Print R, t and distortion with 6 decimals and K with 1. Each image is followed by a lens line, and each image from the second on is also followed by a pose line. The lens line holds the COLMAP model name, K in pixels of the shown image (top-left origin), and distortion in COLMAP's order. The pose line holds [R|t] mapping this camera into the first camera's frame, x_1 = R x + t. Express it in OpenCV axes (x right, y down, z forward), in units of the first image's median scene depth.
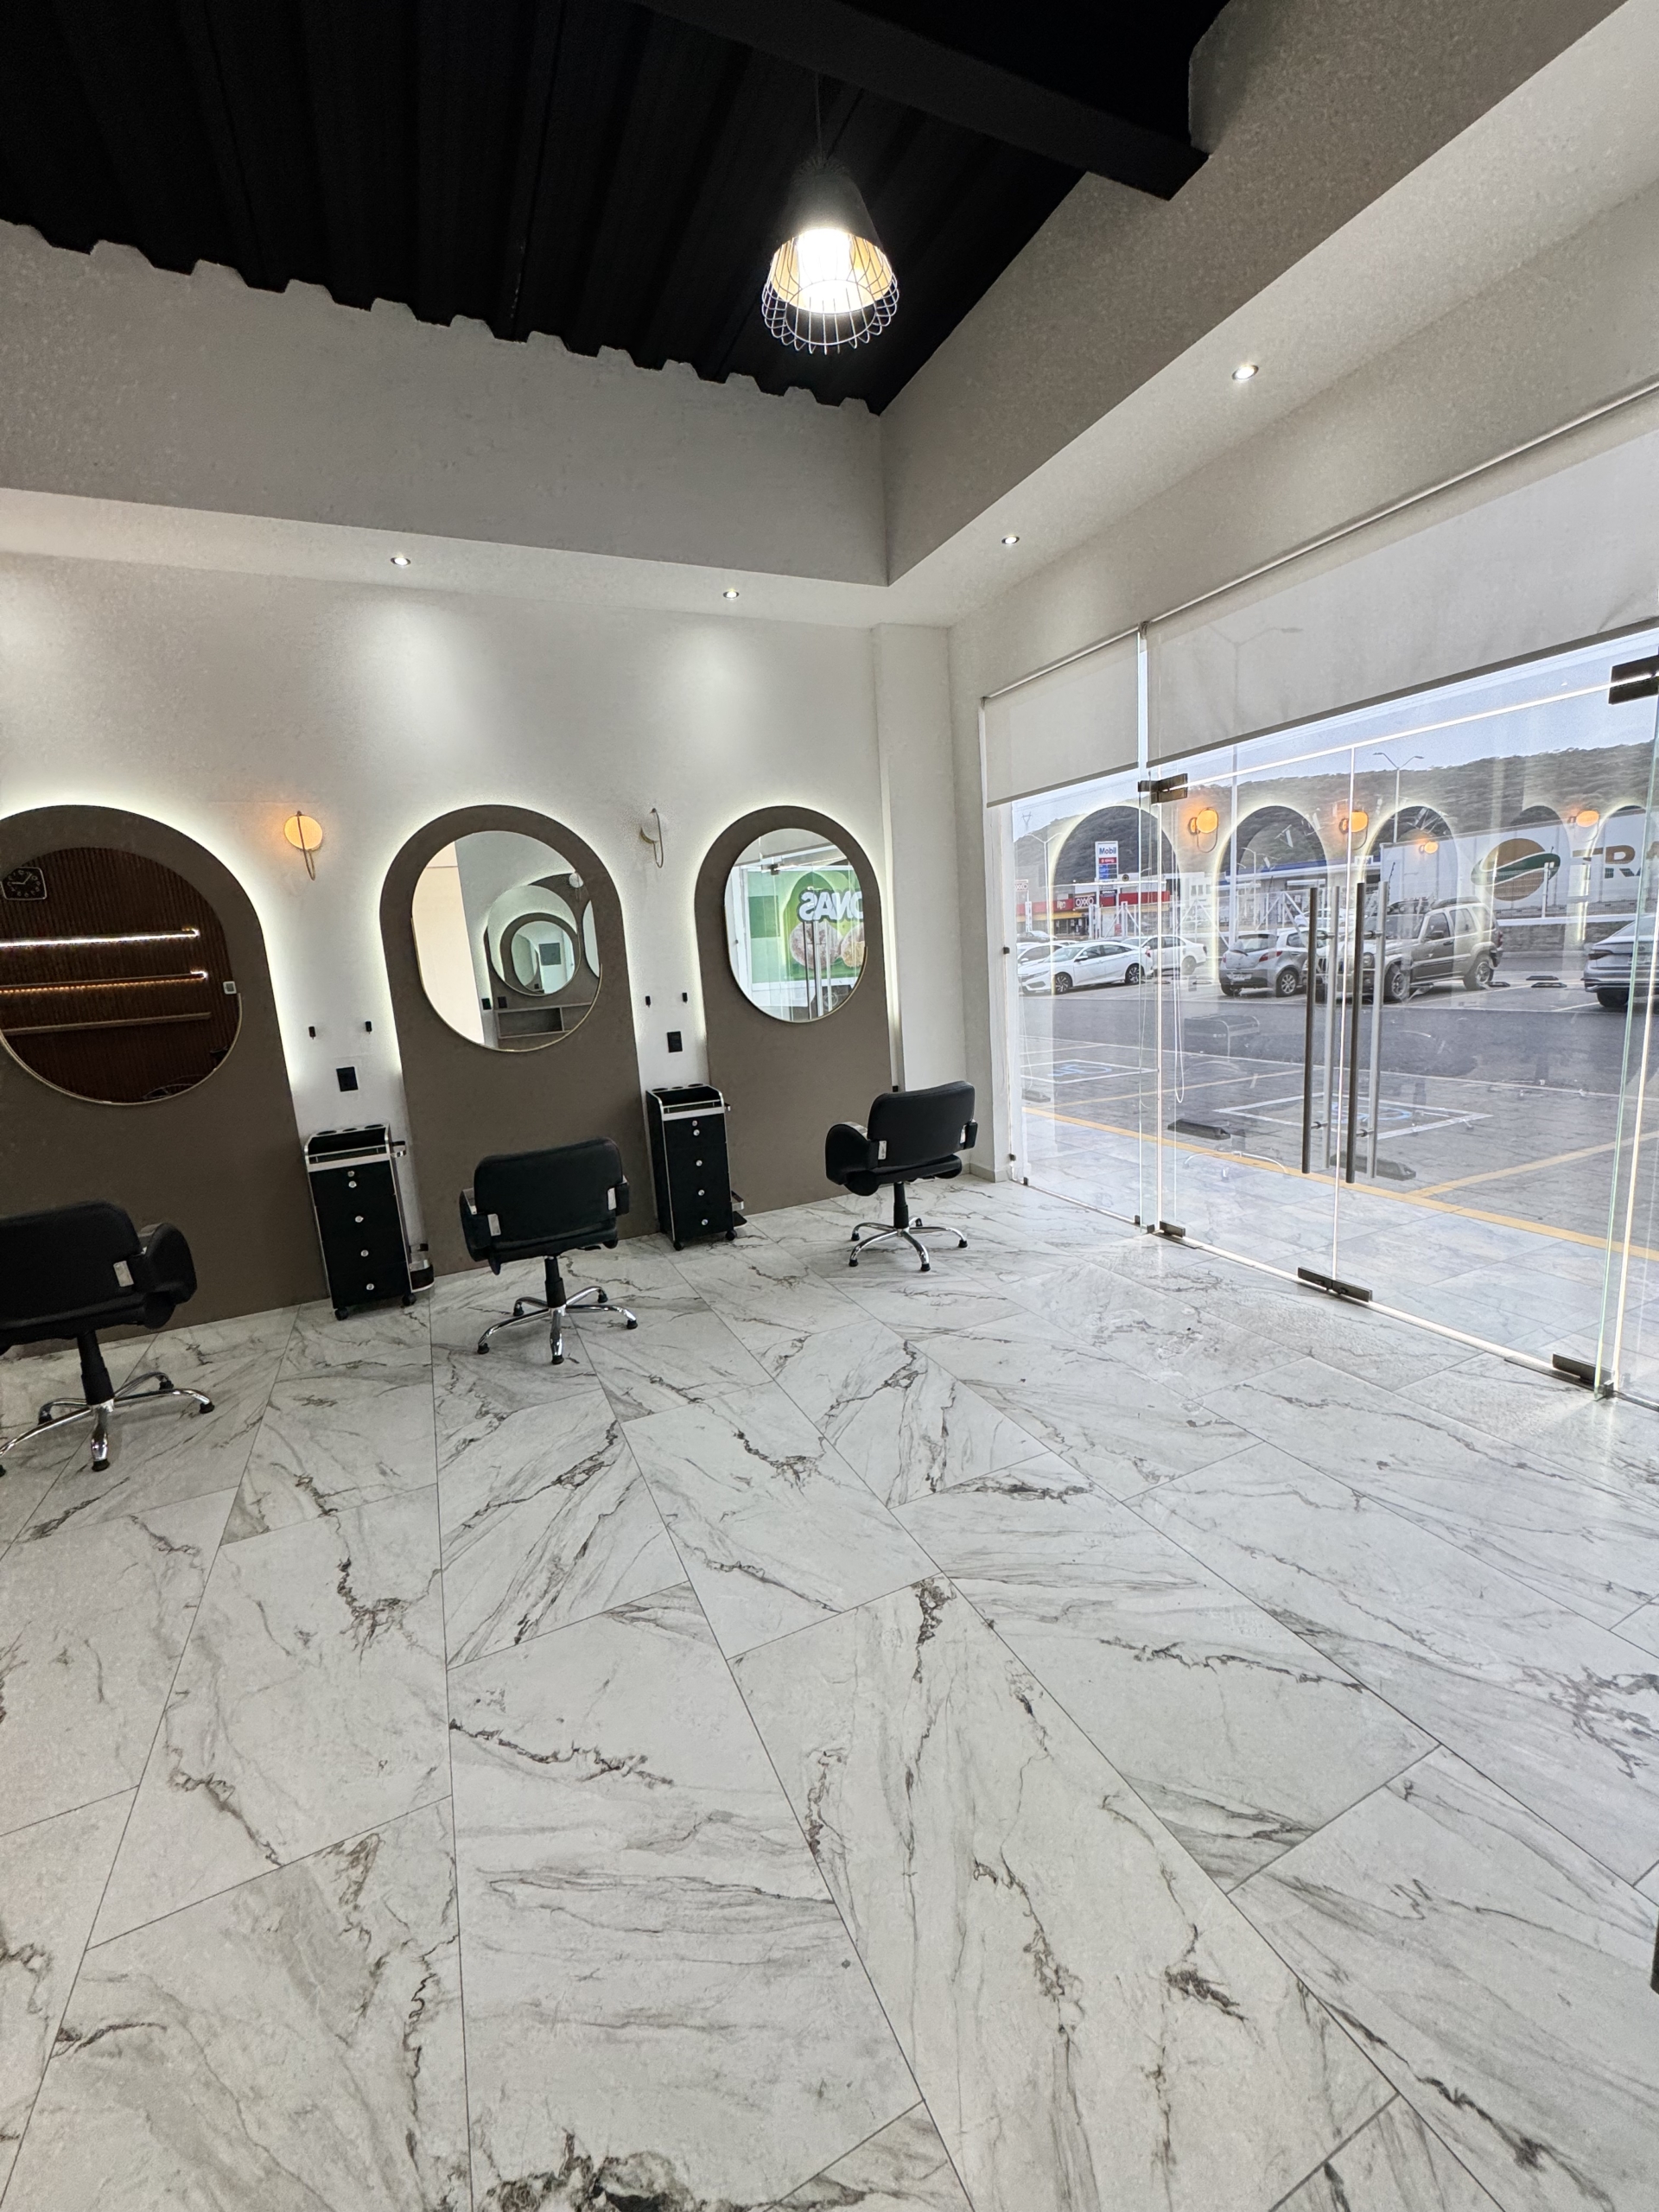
lens RADIAL K [[883.3, 0, 833.1], [0, 883.3, 1097.5], [0, 0, 1]] dist [-0.002198, -0.000119]
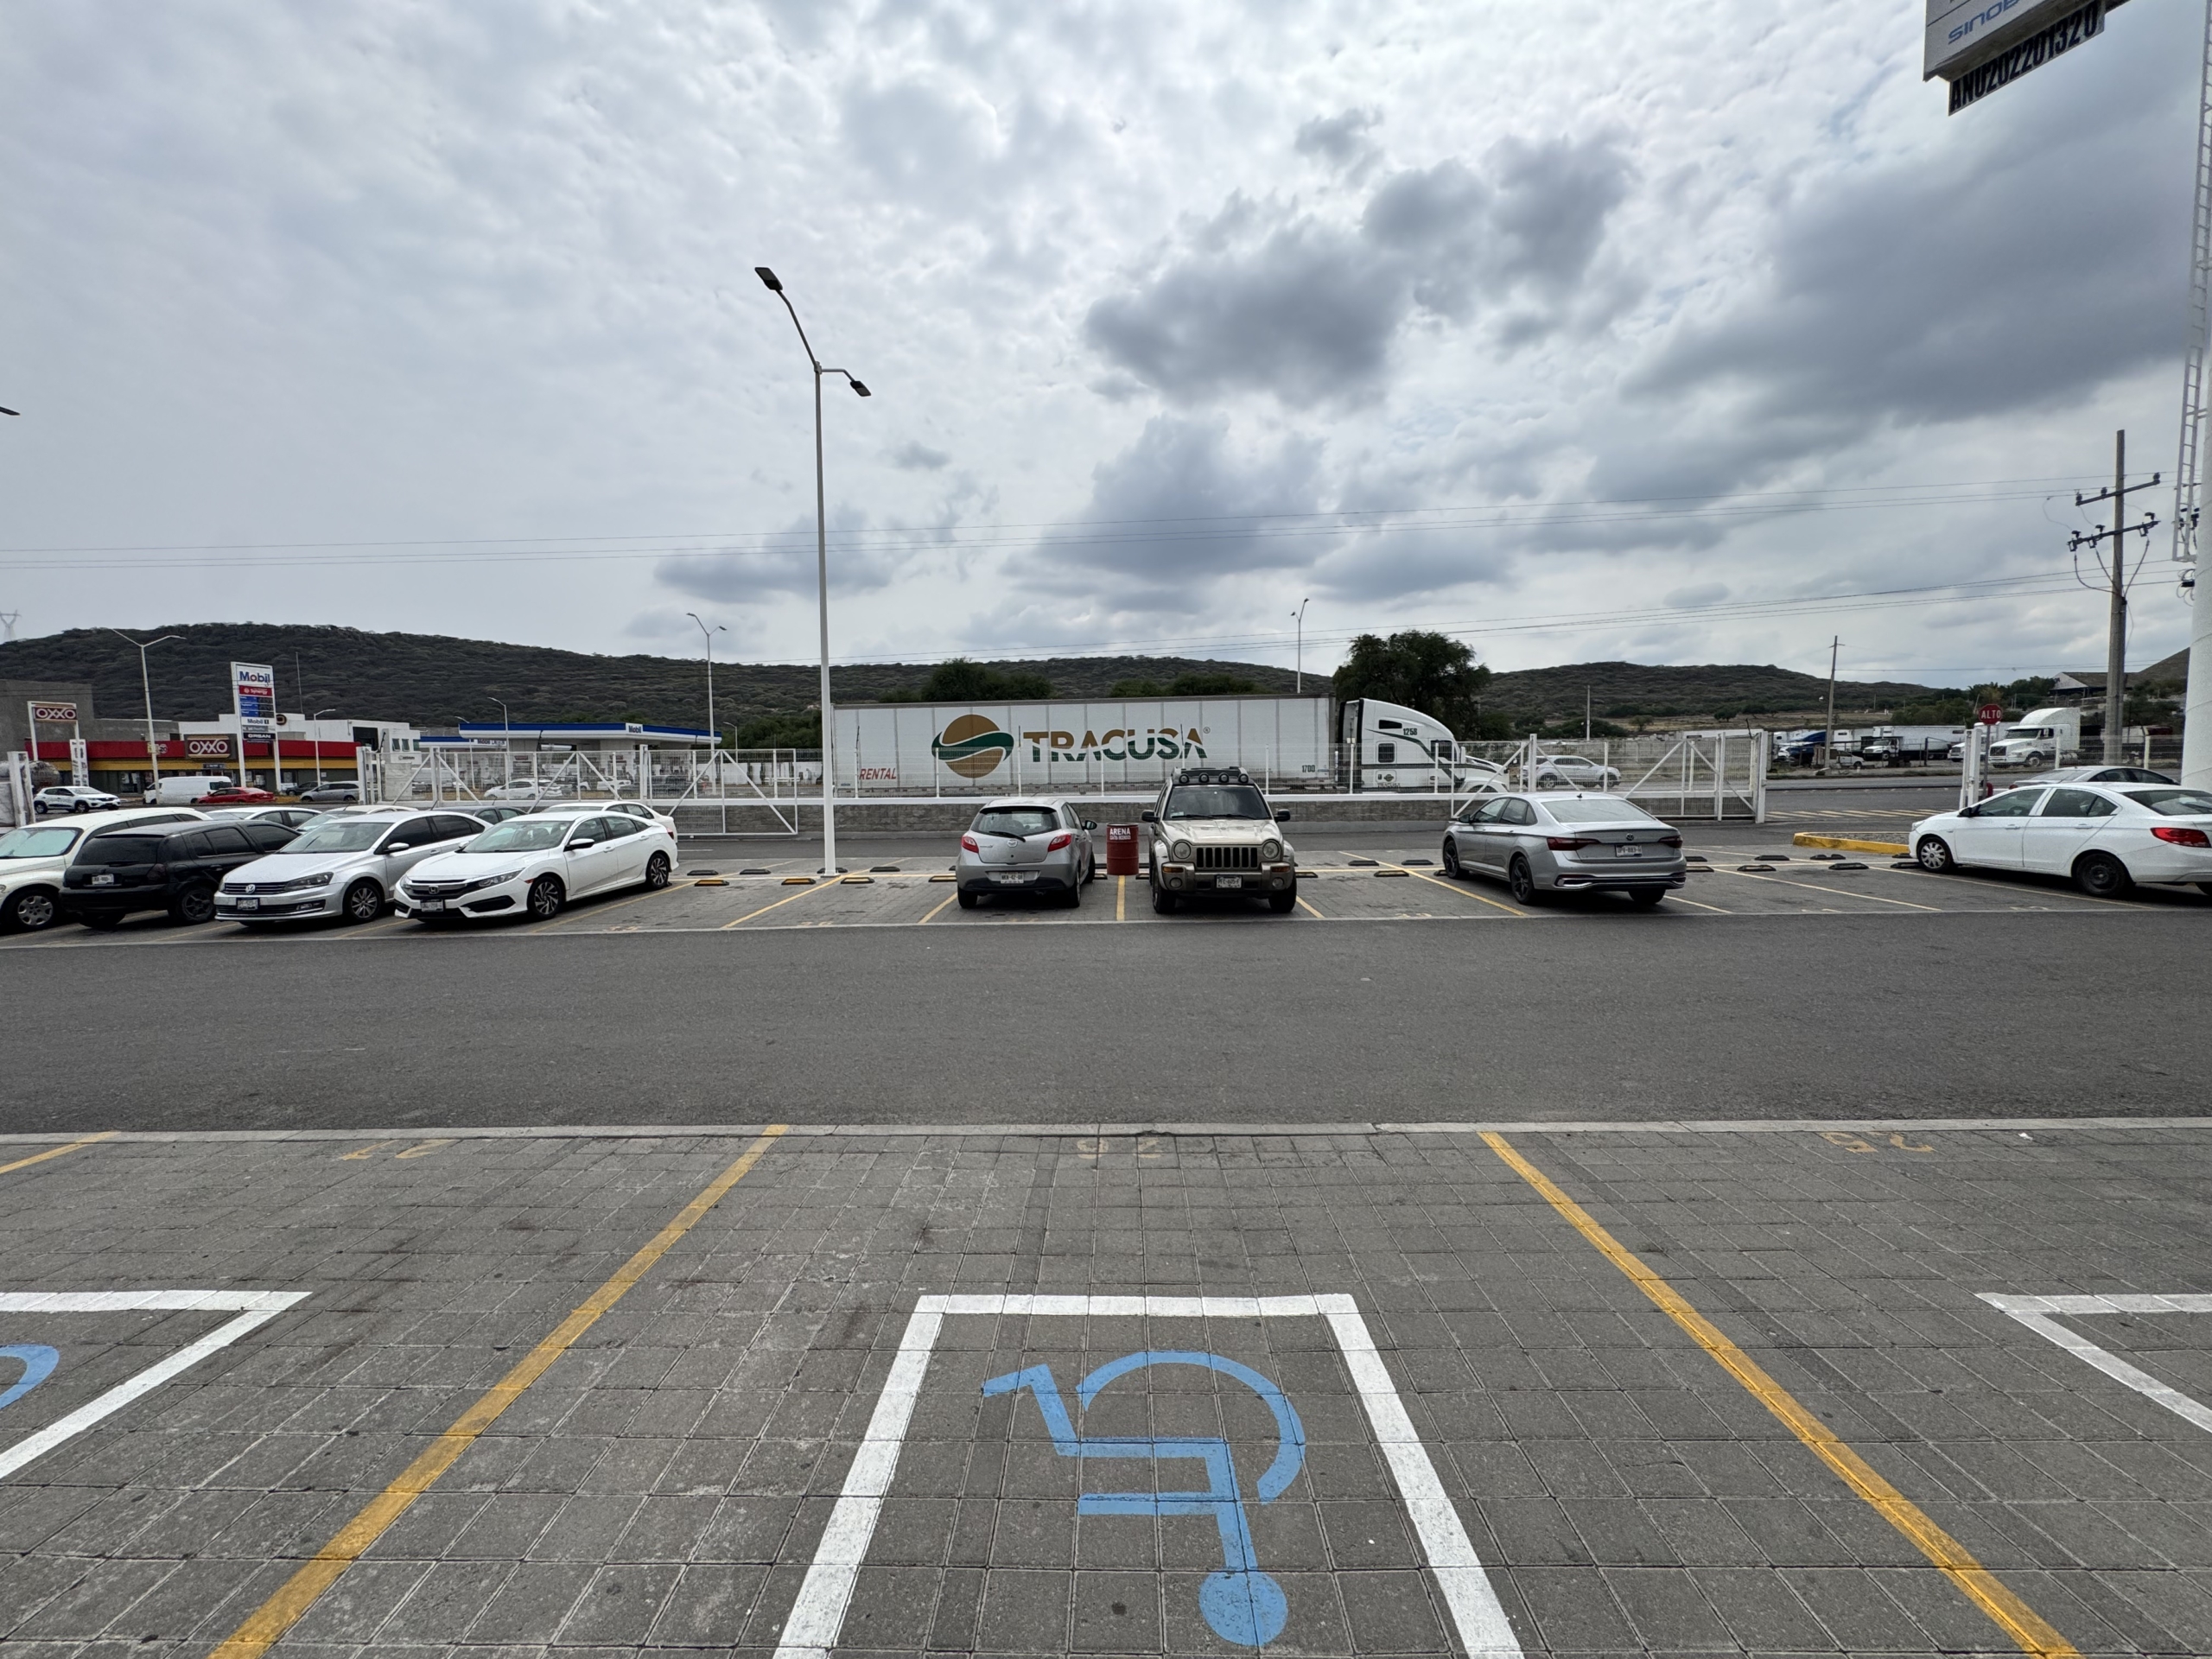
lens RADIAL K [[883.3, 0, 1103.9], [0, 883.3, 828.0], [0, 0, 1]] dist [-0.002198, -0.000119]
pose [[0.448832, 0.004678, 0.893604, -0.025613], [0.136281, 0.987931, -0.073622, -0.079343], [-0.883163, 0.154825, 0.442777, 0.459165]]
